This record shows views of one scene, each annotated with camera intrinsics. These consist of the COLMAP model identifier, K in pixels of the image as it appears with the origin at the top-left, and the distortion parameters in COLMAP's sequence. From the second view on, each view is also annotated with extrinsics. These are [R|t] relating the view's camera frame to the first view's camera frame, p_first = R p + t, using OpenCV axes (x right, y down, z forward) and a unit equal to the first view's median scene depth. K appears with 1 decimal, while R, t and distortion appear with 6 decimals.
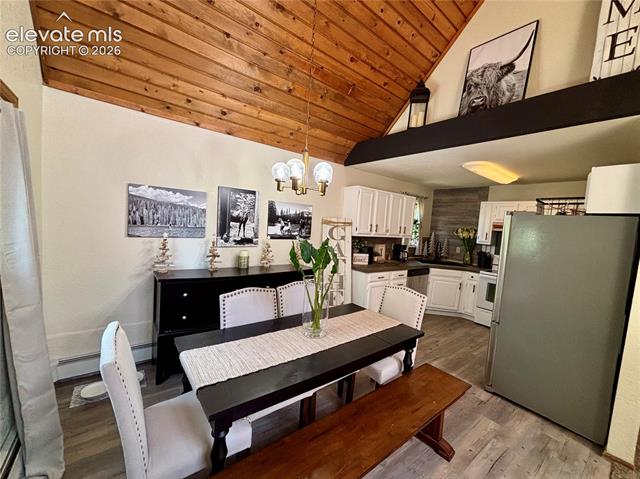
lens RADIAL K [[259.9, 0, 321.7], [0, 259.9, 239.0], [0, 0, 1]] dist [0.003472, -0.000658]
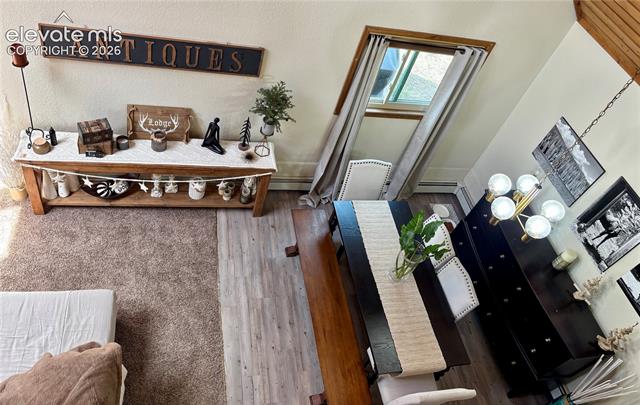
lens RADIAL K [[480.7, 0, 314.8], [0, 480.7, 166.3], [0, 0, 1]] dist [0.021101, -0.001600]
pose [[-0.425509, 0.519605, -0.740914, 0.845296], [-0.326771, 0.675271, 0.661234, -0.740095], [0.843898, 0.523470, -0.117542, 0.375931]]
